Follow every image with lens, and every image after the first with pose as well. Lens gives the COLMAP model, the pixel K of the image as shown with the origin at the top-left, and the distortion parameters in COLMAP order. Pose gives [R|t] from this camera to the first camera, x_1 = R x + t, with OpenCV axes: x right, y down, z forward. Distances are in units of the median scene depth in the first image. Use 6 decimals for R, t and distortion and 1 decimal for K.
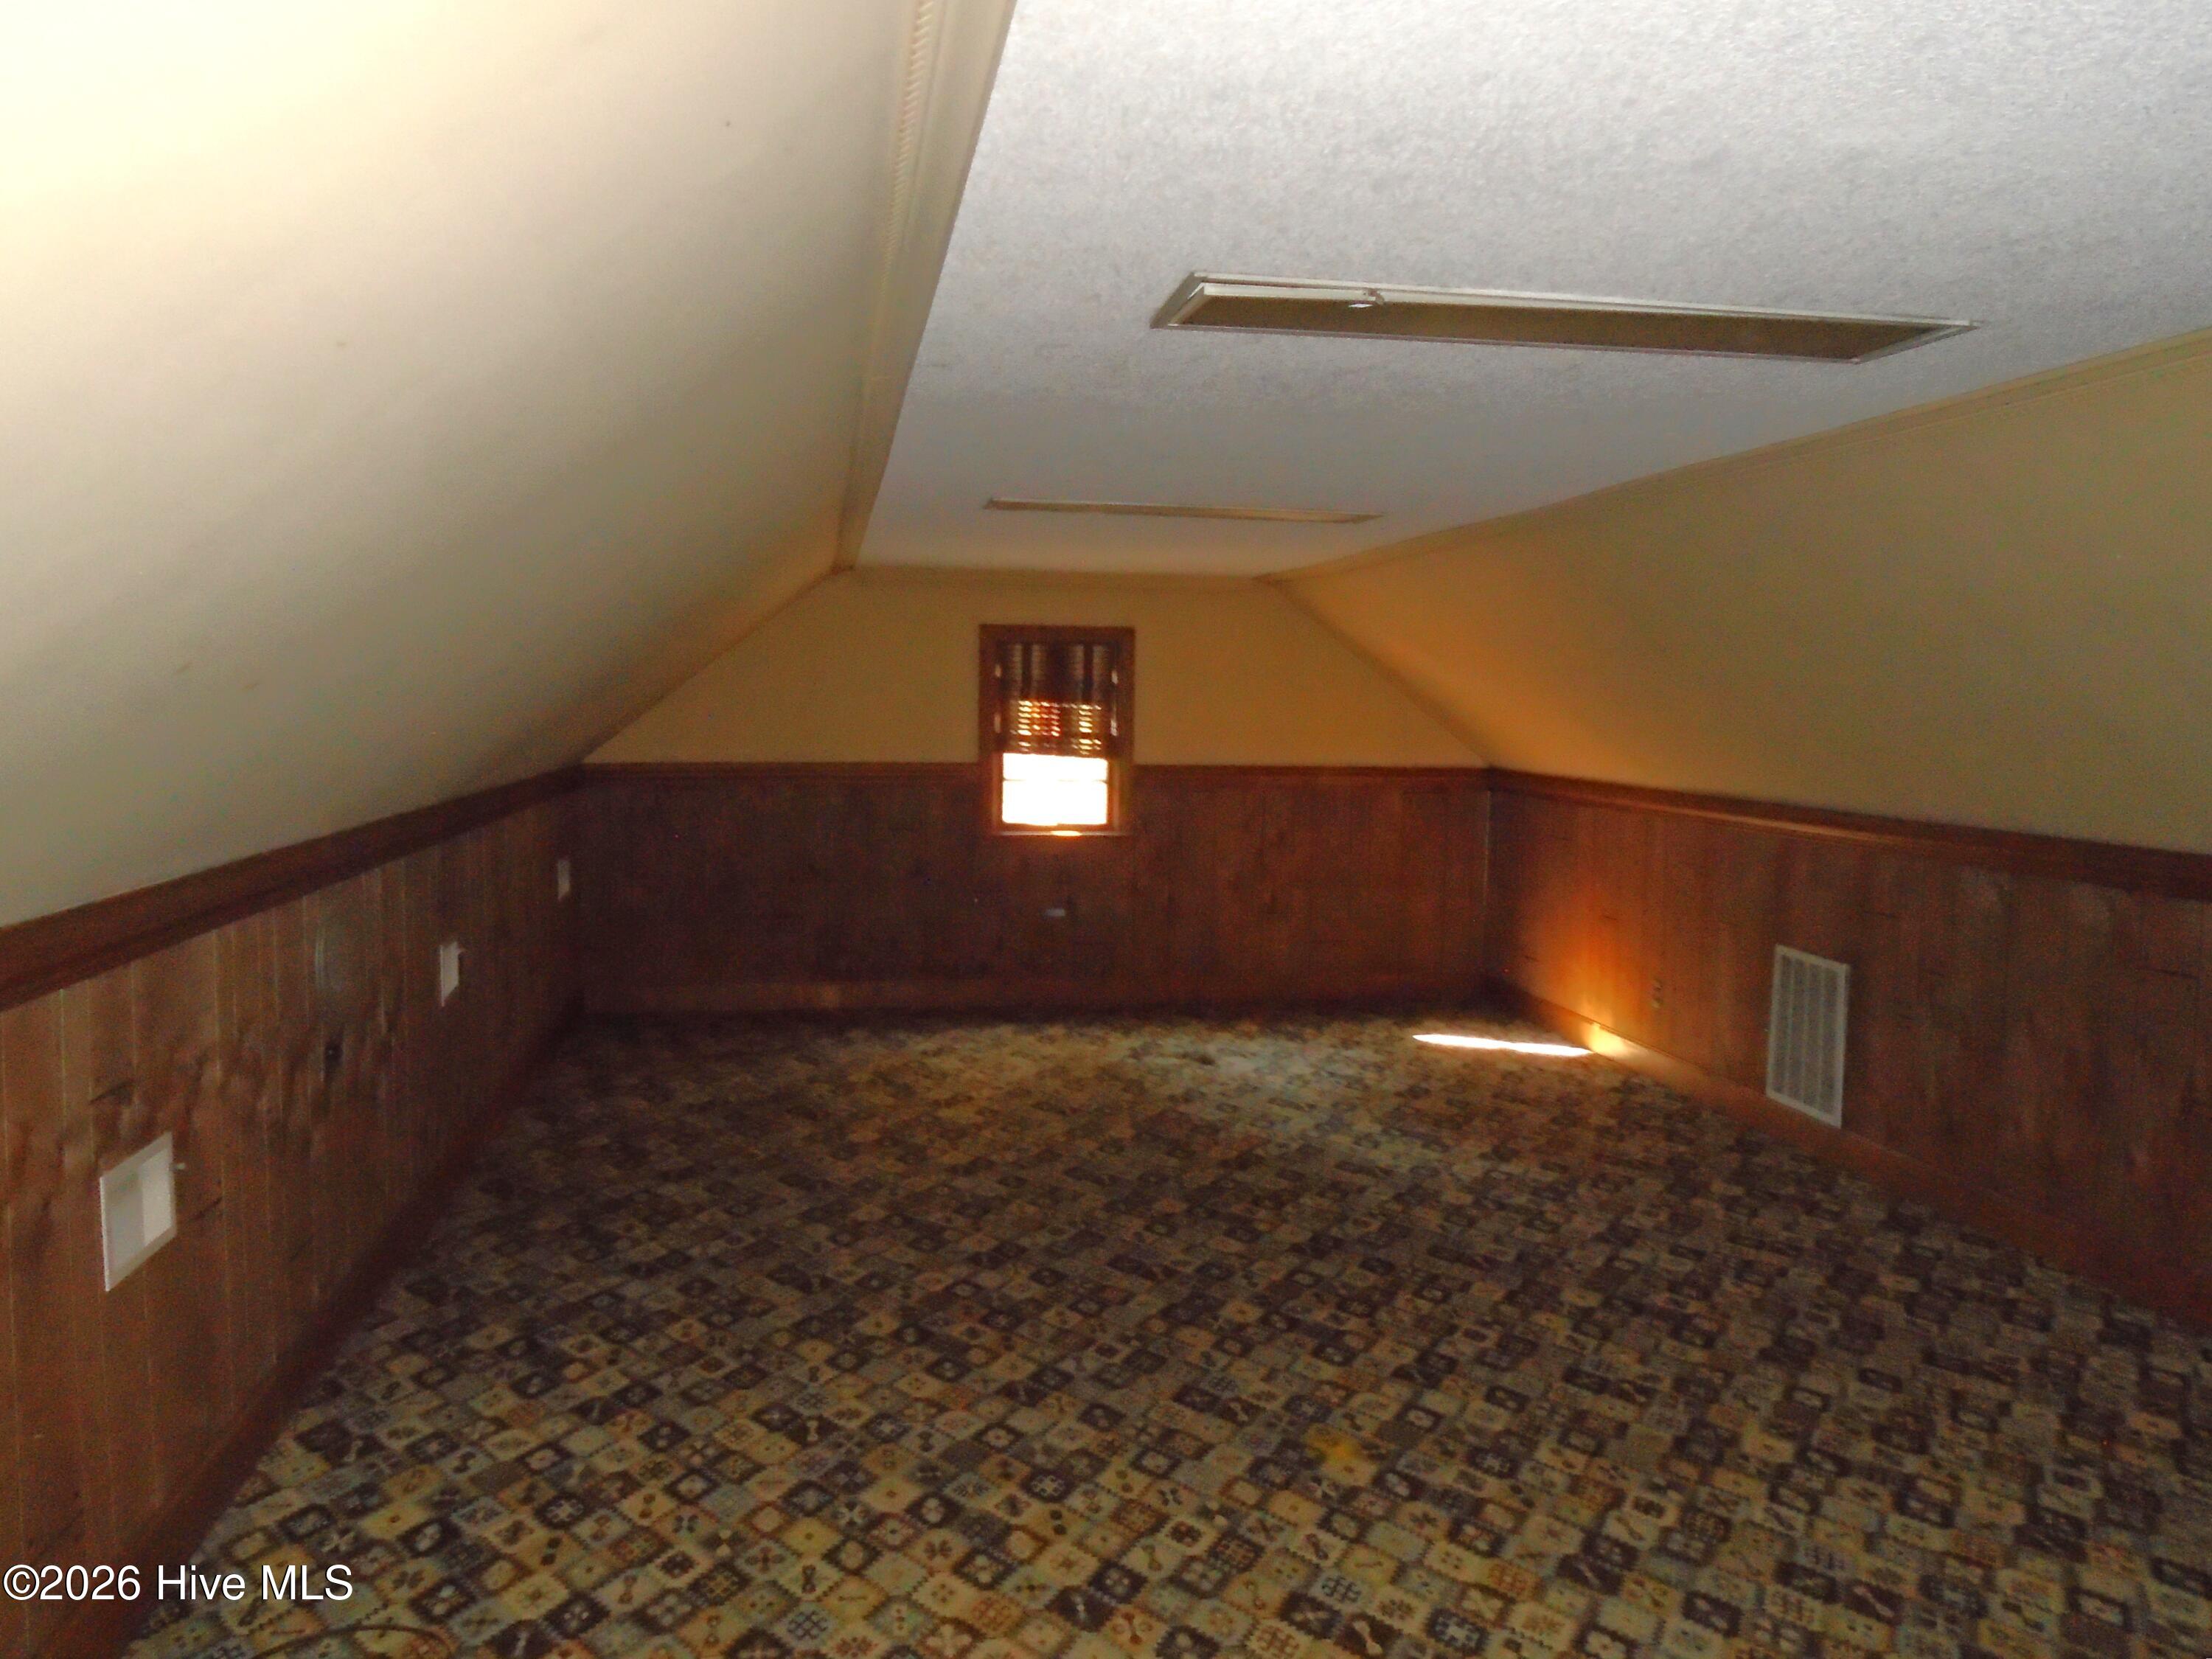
lens RADIAL K [[1737.4, 0, 1107.4], [0, 1737.4, 836.4], [0, 0, 1]] dist [0.004084, -0.004970]
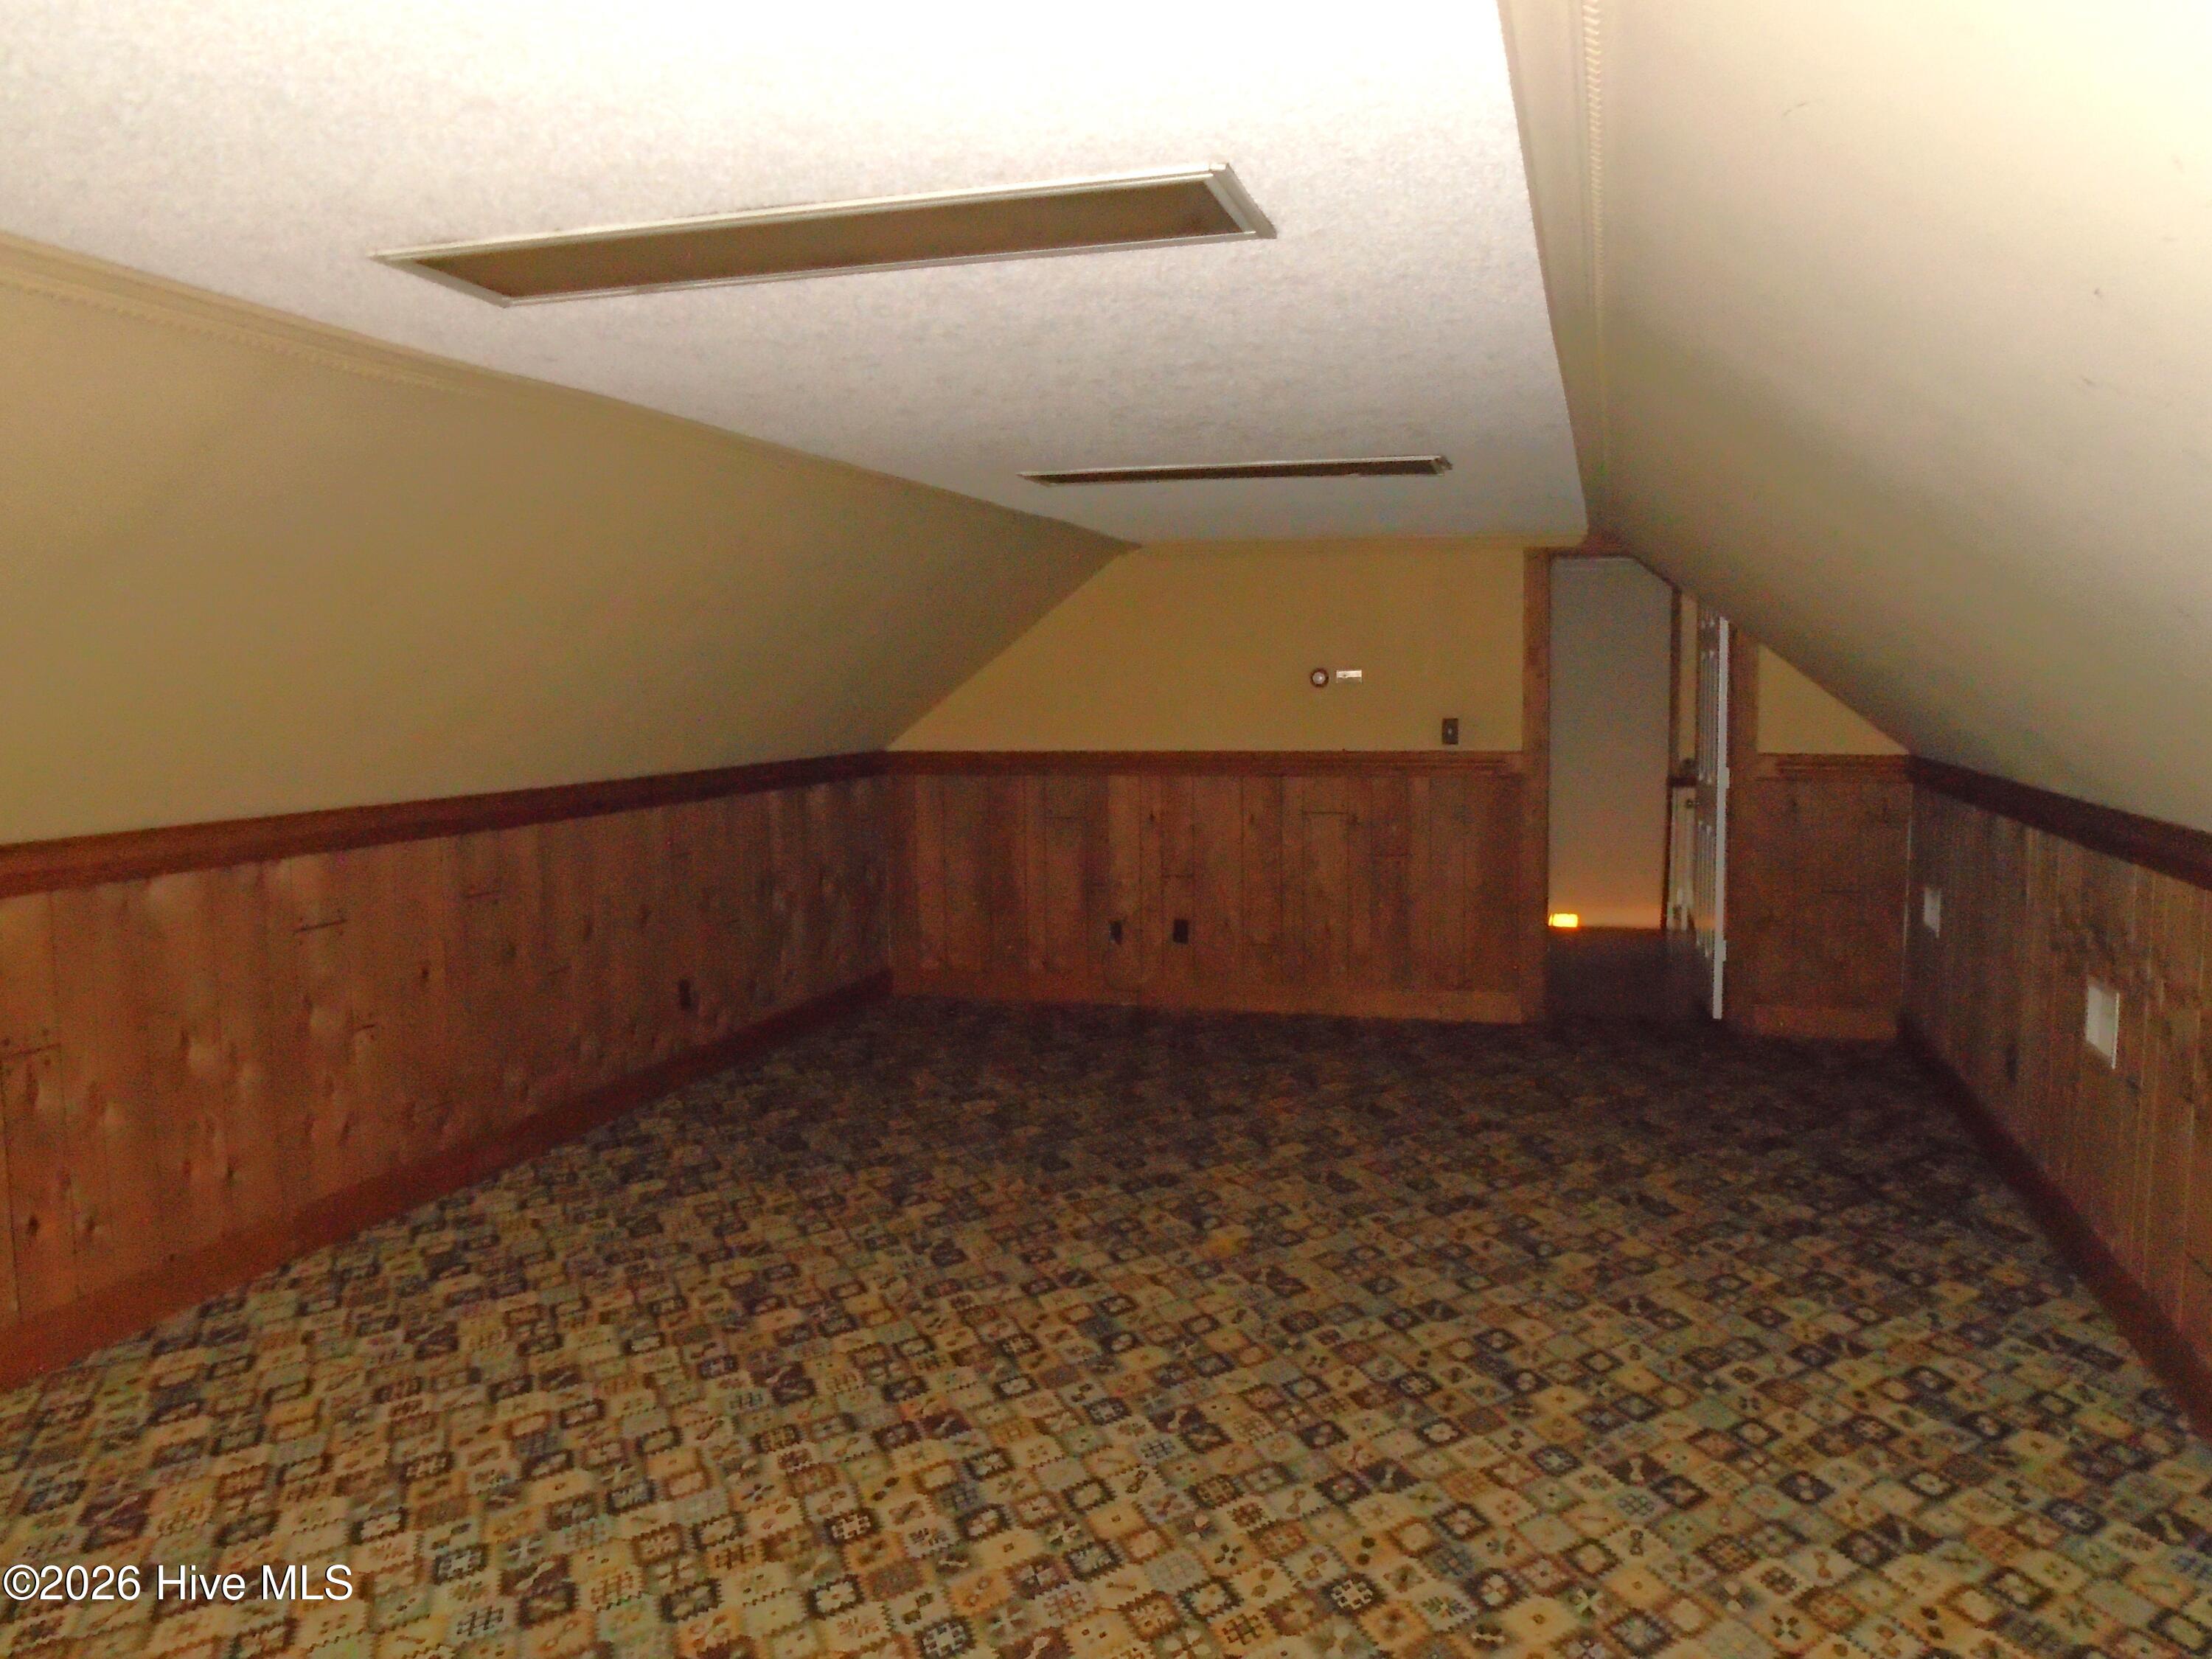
lens RADIAL K [[1737.4, 0, 1107.0], [0, 1737.4, 820.7], [0, 0, 1]] dist [0.004084, -0.004970]
pose [[-0.900816, -0.043645, 0.432003, -0.302061], [0.026843, 0.987434, 0.155734, -0.151359], [-0.433372, 0.151884, -0.888325, 1.900590]]
